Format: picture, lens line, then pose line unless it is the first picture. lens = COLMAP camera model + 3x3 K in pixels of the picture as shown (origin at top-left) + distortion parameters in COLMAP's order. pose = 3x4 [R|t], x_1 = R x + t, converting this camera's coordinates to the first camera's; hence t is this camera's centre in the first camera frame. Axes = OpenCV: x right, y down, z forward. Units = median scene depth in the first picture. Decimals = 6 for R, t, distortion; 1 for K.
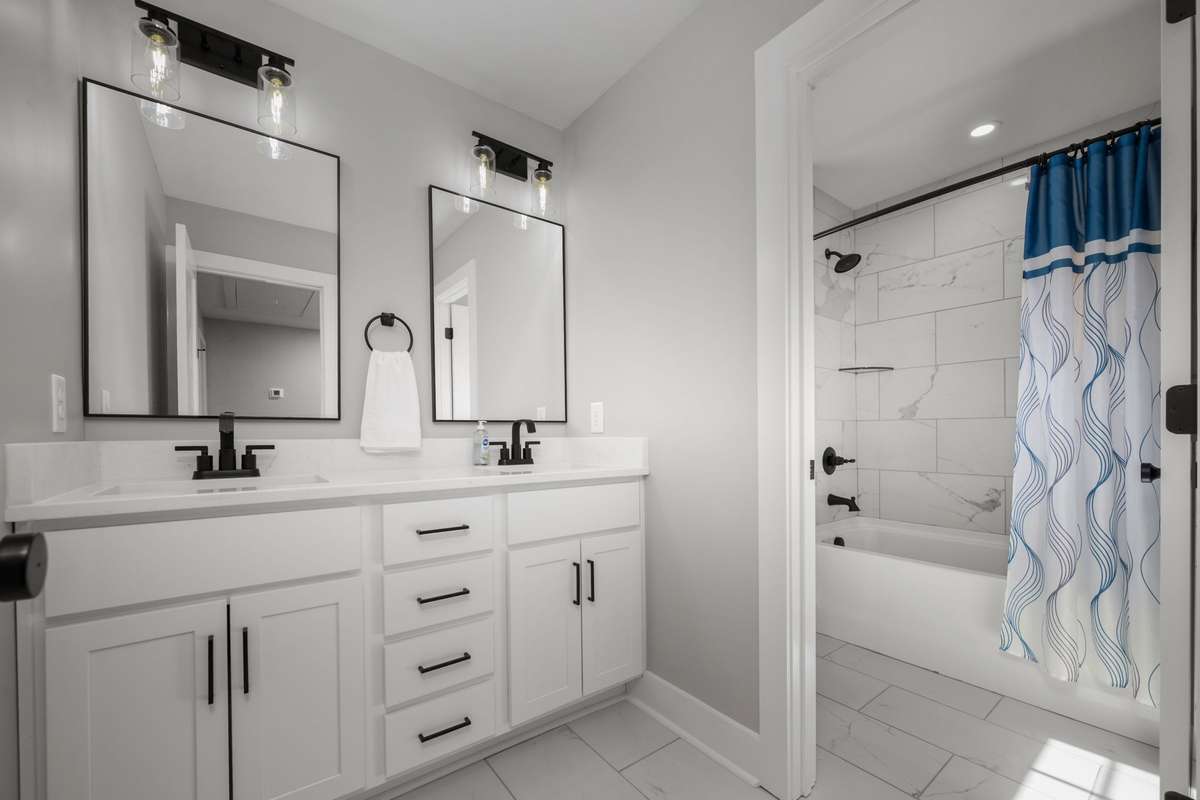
lens RADIAL K [[509.6, 0, 602.2], [0, 509.6, 423.9], [0, 0, 1]] dist [-0.001150, 0.000210]
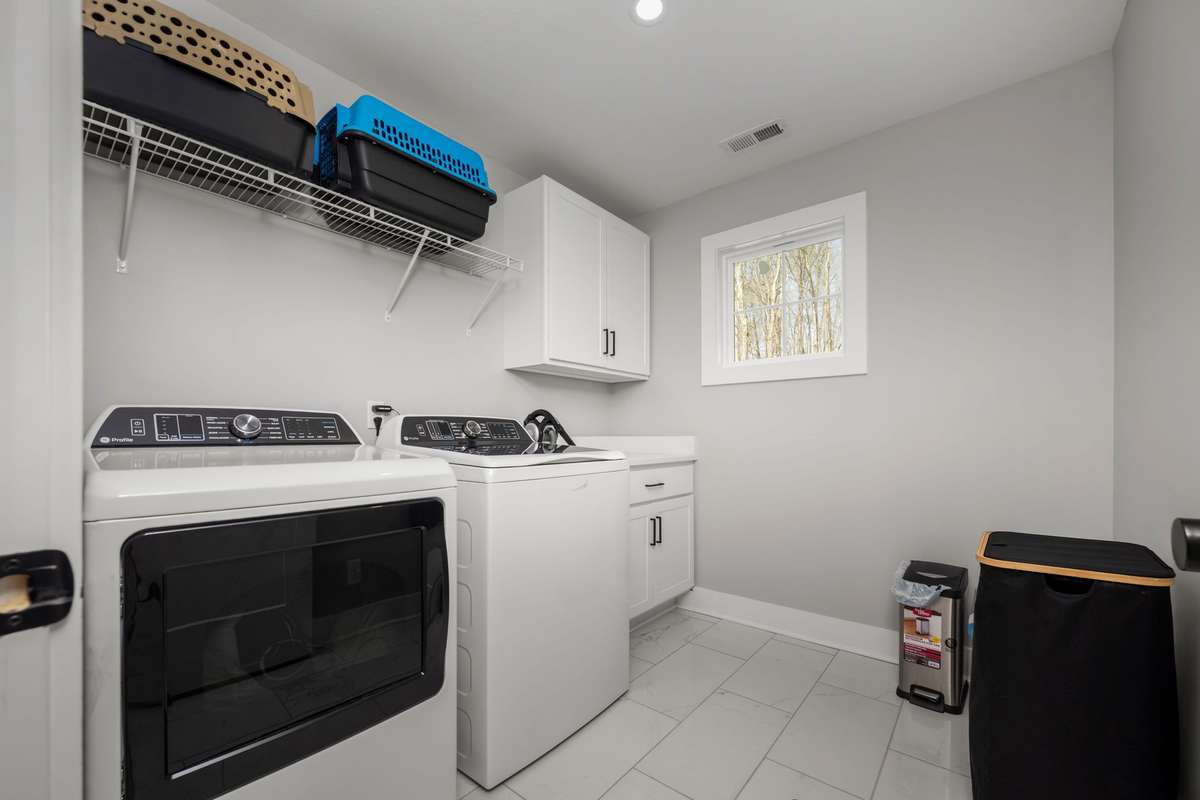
lens RADIAL K [[509.6, 0, 602.2], [0, 509.6, 423.9], [0, 0, 1]] dist [-0.001150, 0.000210]
pose [[0.970261, 0.009782, 0.241862, -0.568541], [-0.009138, 0.999951, -0.003783, -0.003427], [-0.241888, 0.001461, 0.970303, -0.450894]]
